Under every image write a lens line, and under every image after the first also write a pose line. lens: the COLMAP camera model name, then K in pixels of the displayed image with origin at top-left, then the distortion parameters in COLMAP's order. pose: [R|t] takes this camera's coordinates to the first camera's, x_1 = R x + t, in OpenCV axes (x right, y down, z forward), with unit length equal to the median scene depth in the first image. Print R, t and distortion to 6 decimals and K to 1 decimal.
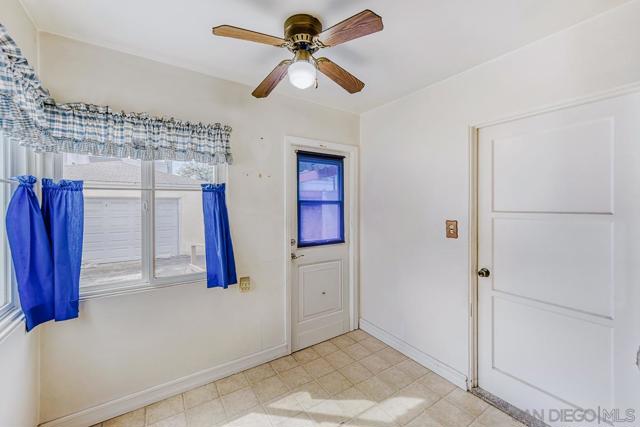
lens RADIAL K [[265.6, 0, 324.7], [0, 265.6, 203.7], [0, 0, 1]] dist [0.012491, -0.001433]
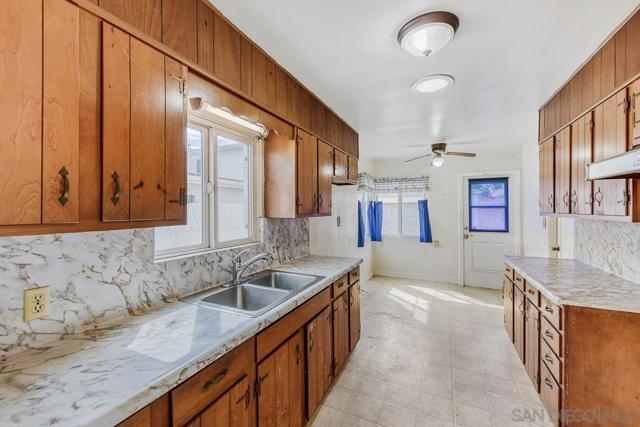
lens RADIAL K [[265.6, 0, 319.8], [0, 265.6, 210.5], [0, 0, 1]] dist [0.012491, -0.001433]
pose [[0.515923, 0.003462, -0.856628, 1.145338], [0.009606, 0.999906, 0.009827, -0.011078], [0.856581, -0.013298, 0.515841, -1.026110]]
